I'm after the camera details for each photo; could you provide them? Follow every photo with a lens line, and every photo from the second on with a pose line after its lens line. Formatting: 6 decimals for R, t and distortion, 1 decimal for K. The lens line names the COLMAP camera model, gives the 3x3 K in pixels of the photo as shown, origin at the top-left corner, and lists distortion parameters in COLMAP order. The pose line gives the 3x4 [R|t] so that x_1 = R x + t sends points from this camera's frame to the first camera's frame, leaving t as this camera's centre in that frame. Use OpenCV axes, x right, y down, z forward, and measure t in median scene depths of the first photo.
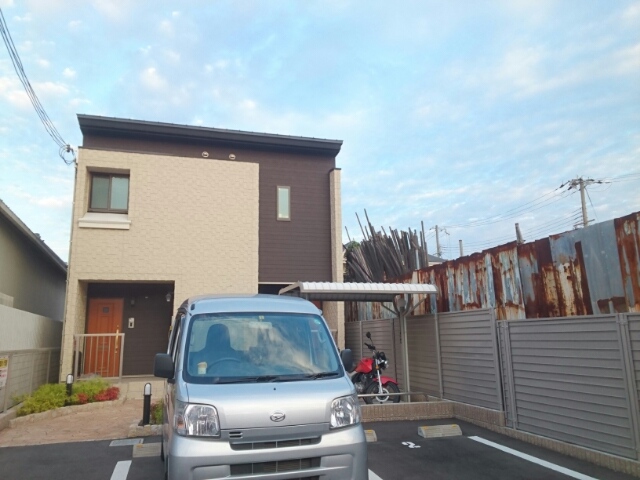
lens RADIAL K [[511.6, 0, 320.0], [0, 511.6, 240.0], [0, 0, 1]] dist [0.086080, -0.011014]
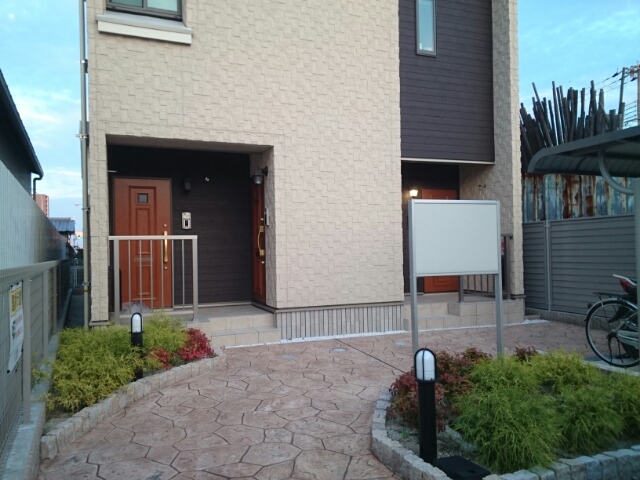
lens RADIAL K [[511.6, 0, 320.0], [0, 511.6, 240.0], [0, 0, 1]] dist [0.086080, -0.011014]
pose [[0.996690, 0.000746, 0.081296, -0.267680], [-0.014407, 0.985752, 0.167589, 0.082806], [-0.080013, -0.168205, 0.982499, 0.408116]]
